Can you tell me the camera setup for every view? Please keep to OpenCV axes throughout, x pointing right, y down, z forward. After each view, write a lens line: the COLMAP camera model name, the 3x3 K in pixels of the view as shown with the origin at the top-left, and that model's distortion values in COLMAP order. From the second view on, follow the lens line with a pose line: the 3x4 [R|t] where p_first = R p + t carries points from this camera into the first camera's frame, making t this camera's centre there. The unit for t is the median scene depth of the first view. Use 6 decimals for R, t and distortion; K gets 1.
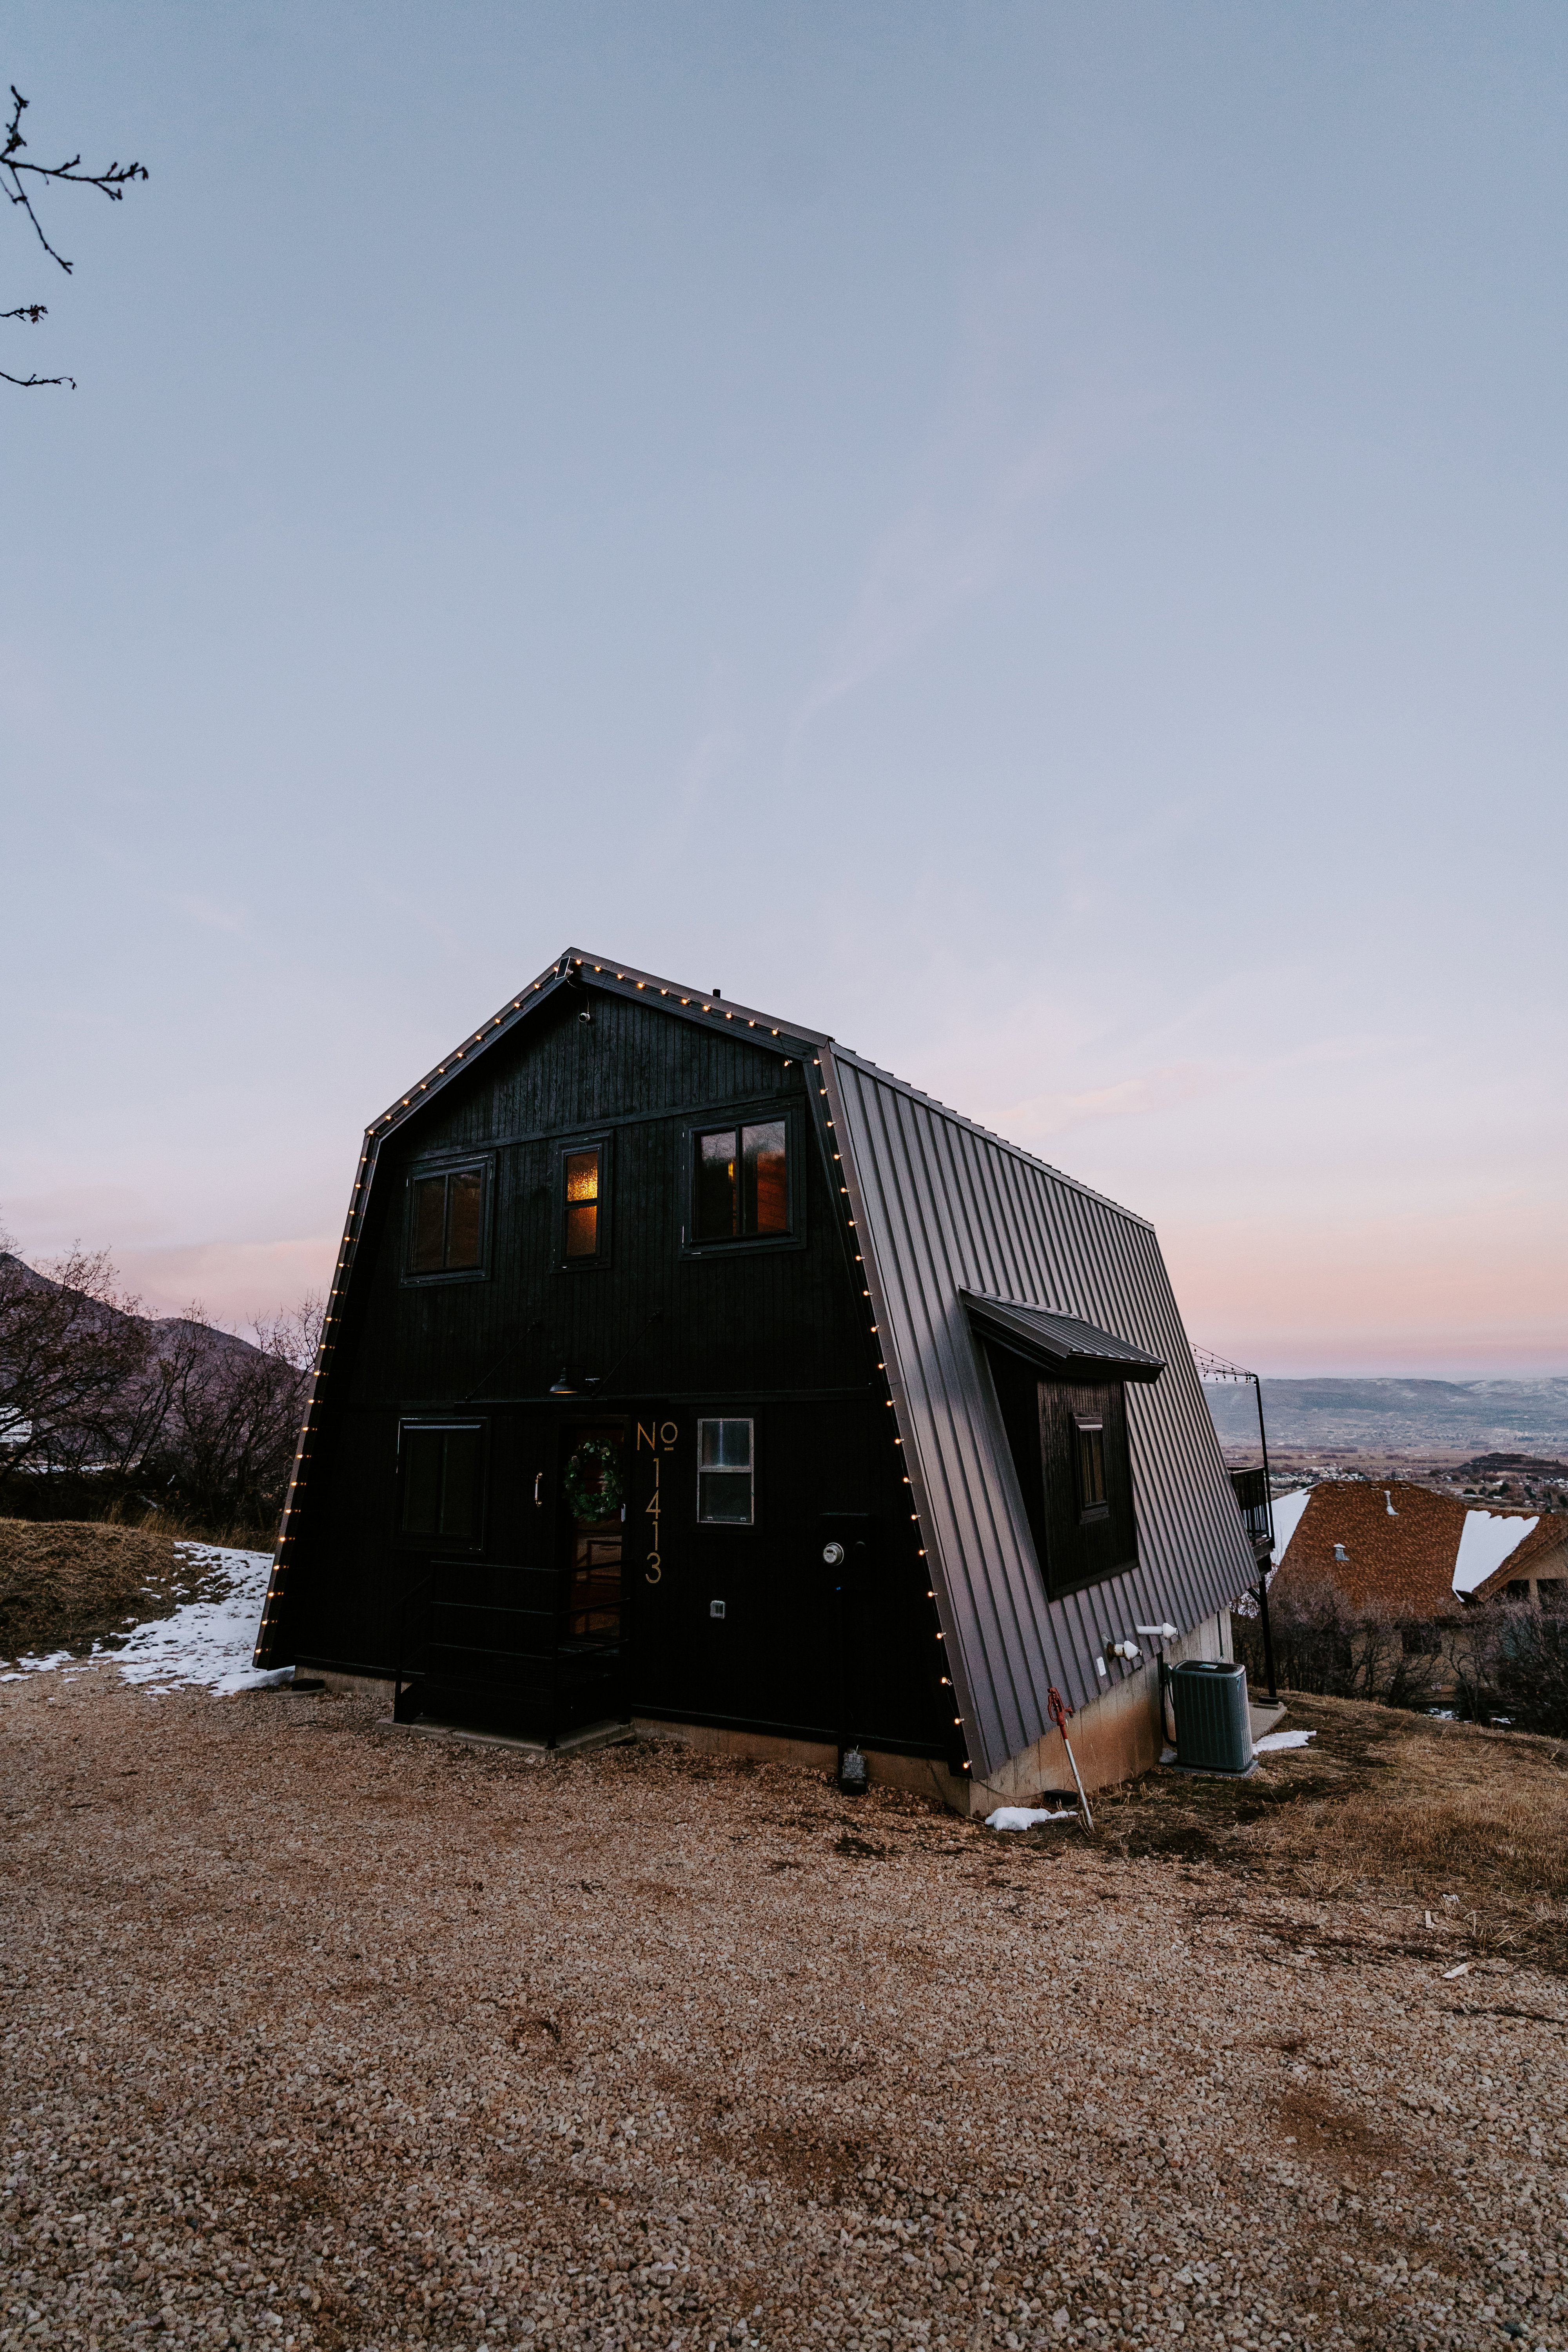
lens RADIAL K [[1149.7, 0, 784.0], [0, 1149.7, 1167.4], [0, 0, 1]] dist [-0.005864, 0.002008]
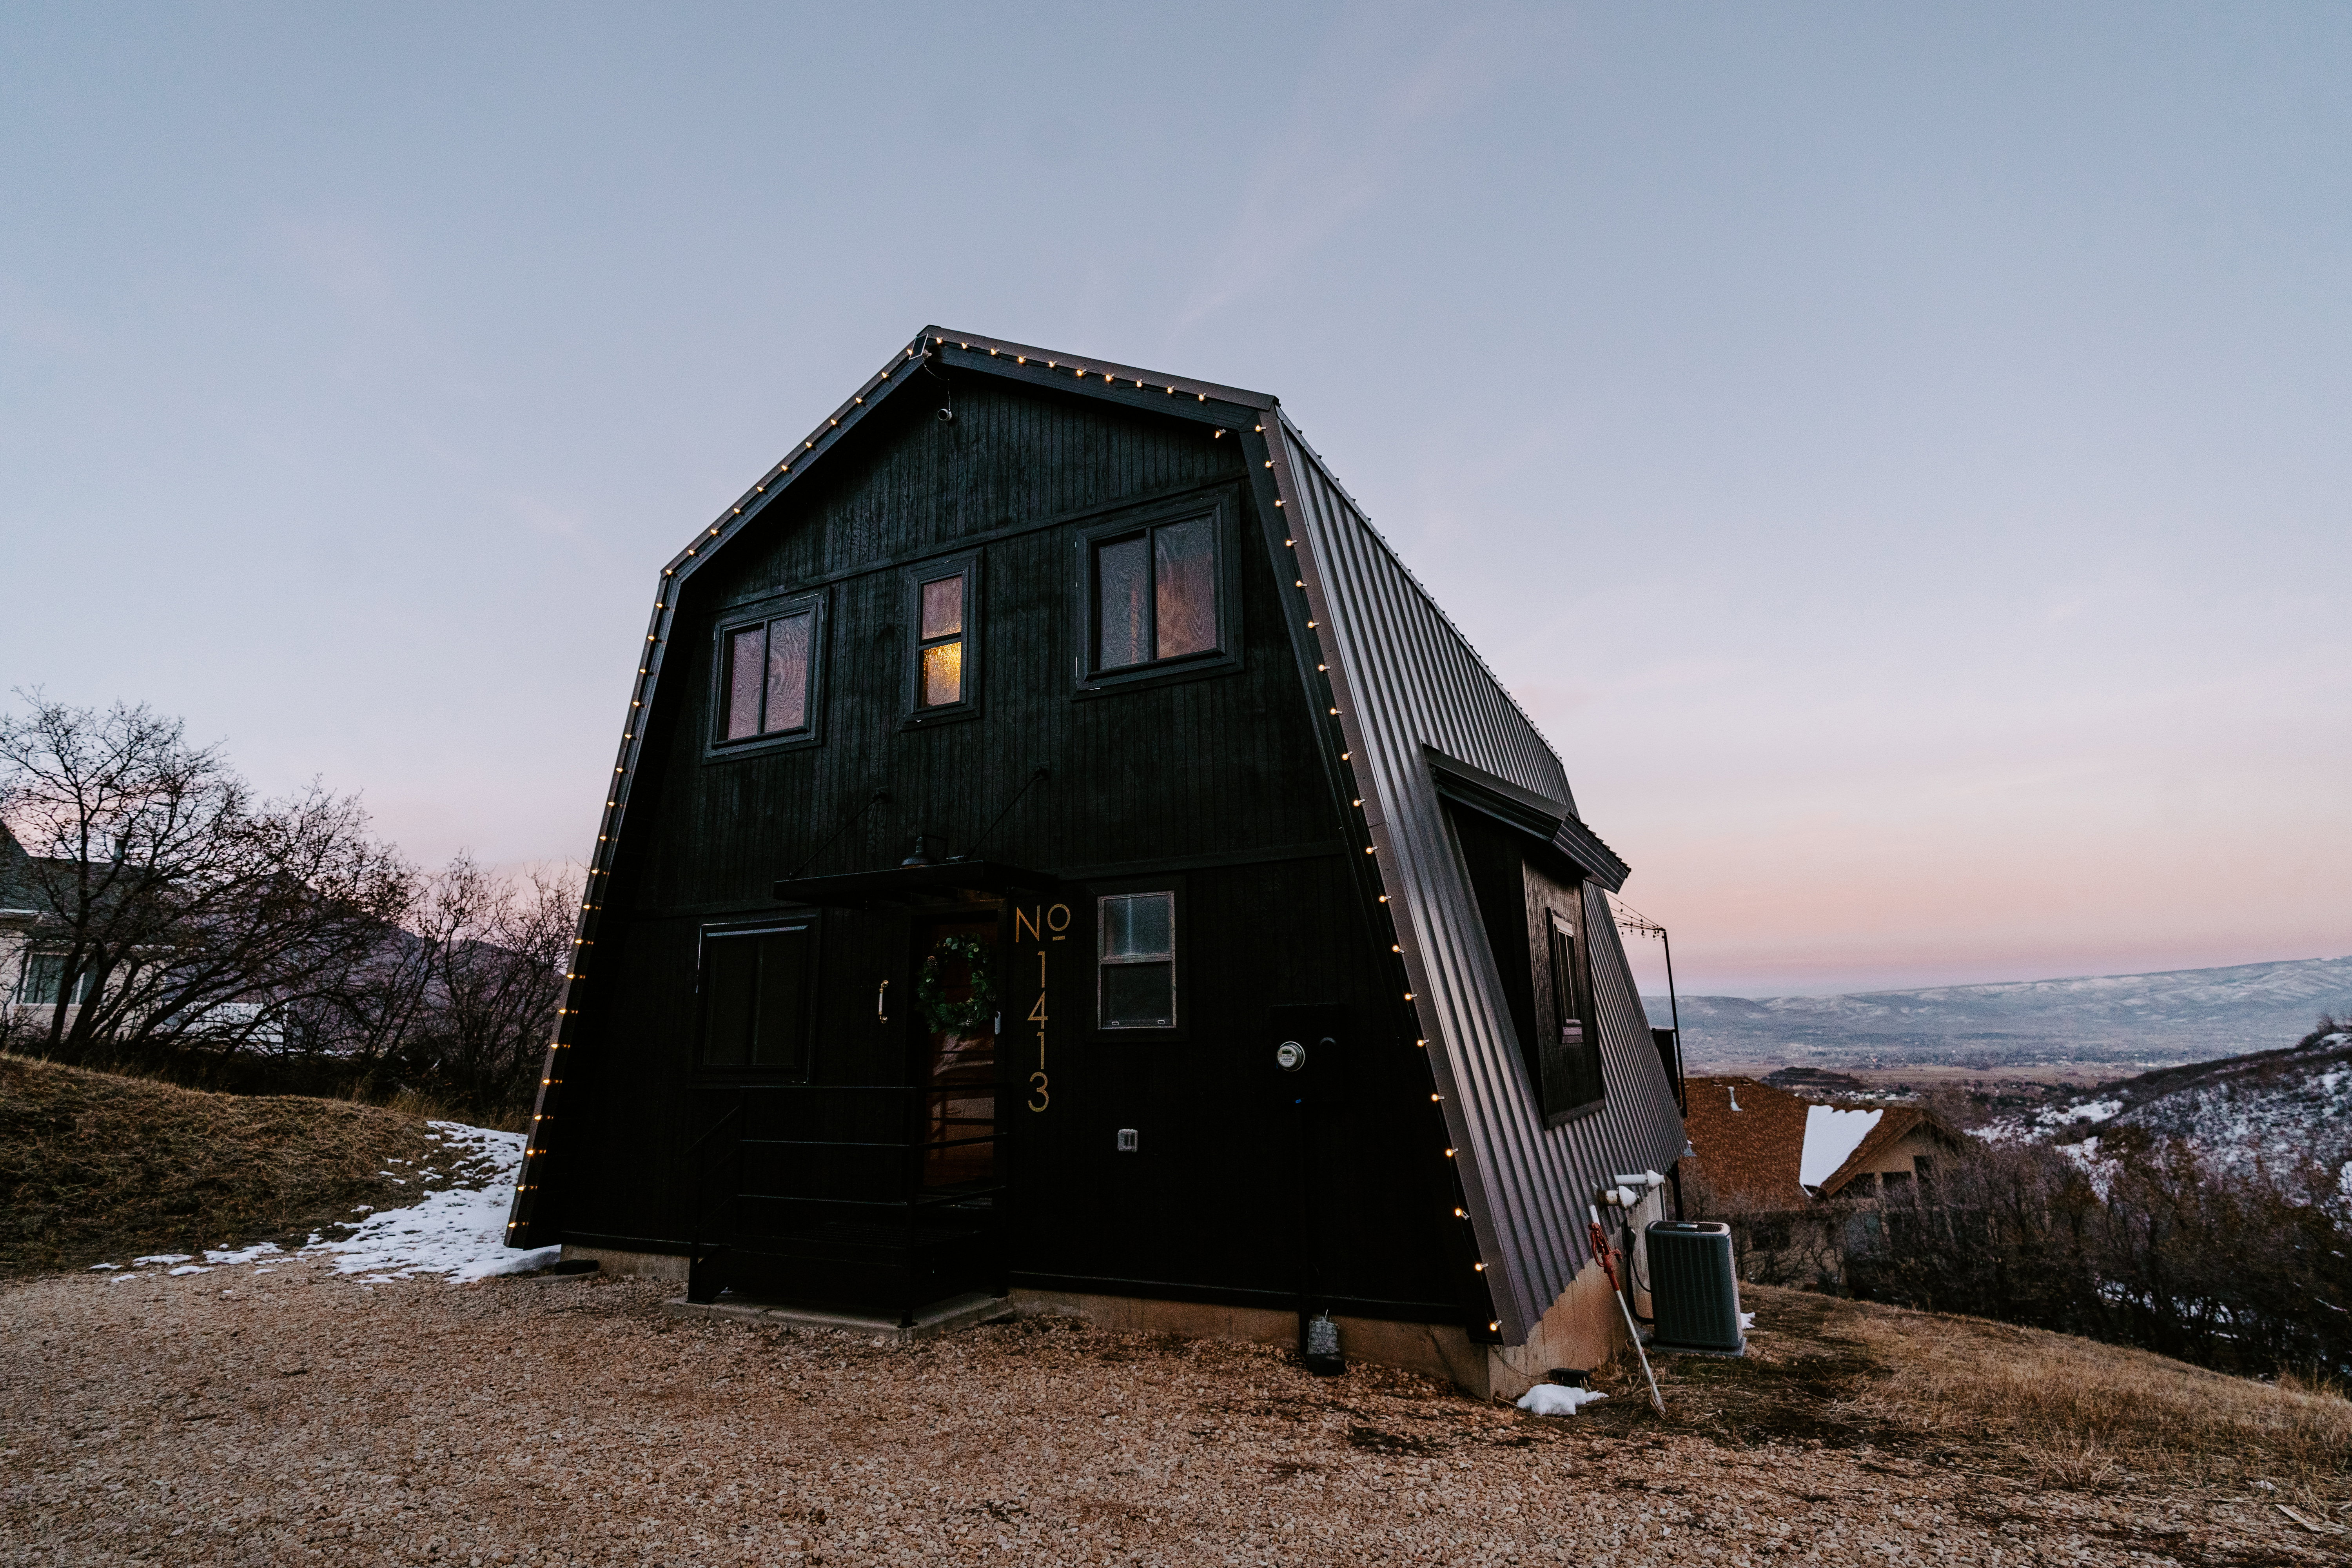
lens RADIAL K [[1149.7, 0, 1179.9], [0, 1149.7, 778.2], [0, 0, 1]] dist [-0.005864, 0.002008]
pose [[0.997804, 0.007410, 0.065817, -0.064447], [-0.006876, 0.999942, -0.008331, 0.130992], [-0.065875, 0.007861, 0.997797, 0.206970]]
